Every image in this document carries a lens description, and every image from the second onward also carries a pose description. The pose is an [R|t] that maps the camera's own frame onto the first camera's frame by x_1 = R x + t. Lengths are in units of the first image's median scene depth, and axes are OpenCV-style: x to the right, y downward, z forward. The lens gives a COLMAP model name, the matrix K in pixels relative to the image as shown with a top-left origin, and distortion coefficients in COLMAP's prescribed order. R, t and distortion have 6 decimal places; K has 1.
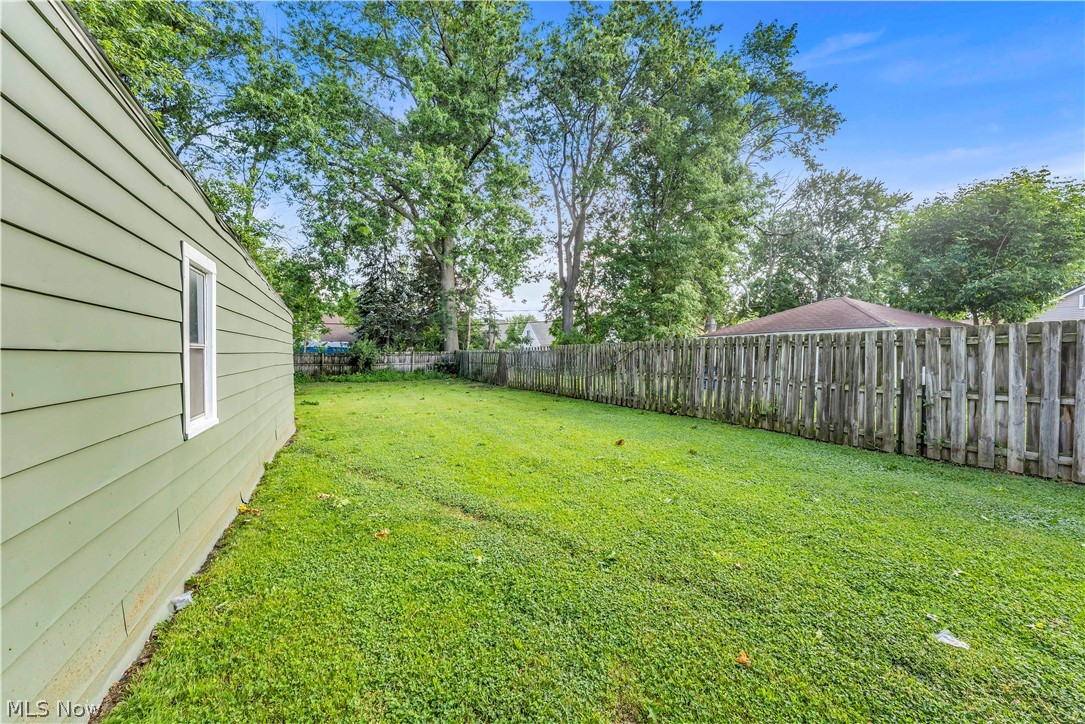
lens RADIAL K [[442.3, 0, 545.2], [0, 442.3, 365.8], [0, 0, 1]] dist [0.000129, 0.000017]
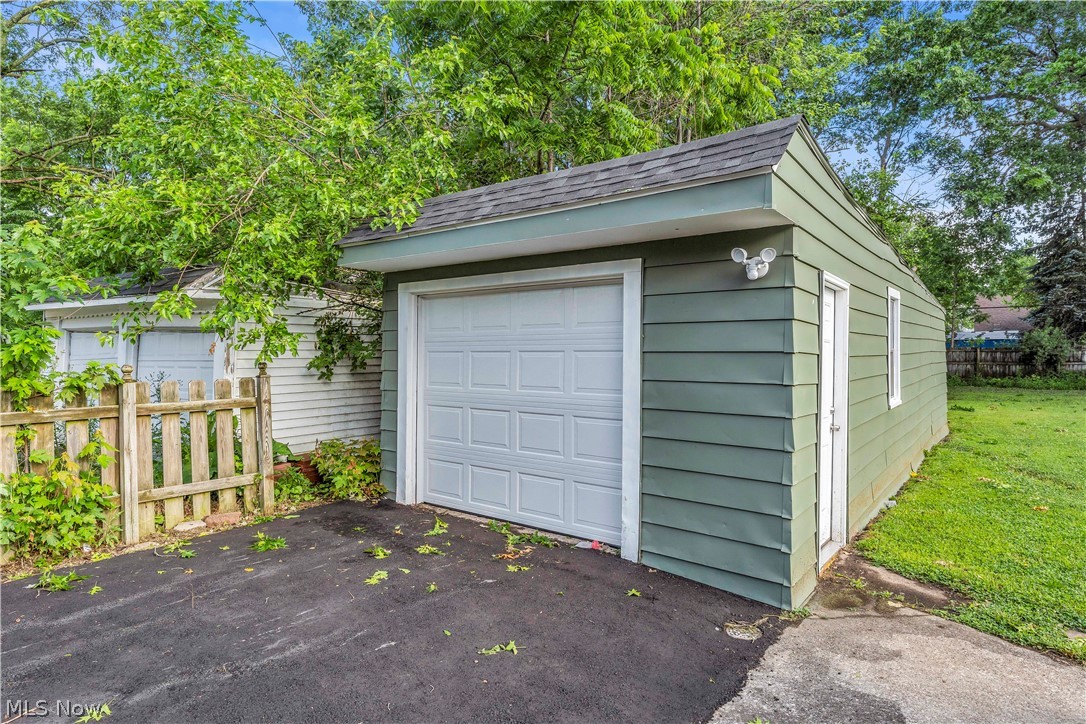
lens RADIAL K [[596.8, 0, 545.0], [0, 596.8, 344.3], [0, 0, 1]] dist [-0.001770, 0.002854]
pose [[0.460605, -0.018578, -0.887411, 0.056453], [-0.011168, 0.999580, -0.026723, 0.000564], [0.887535, 0.022219, 0.460205, -0.116483]]
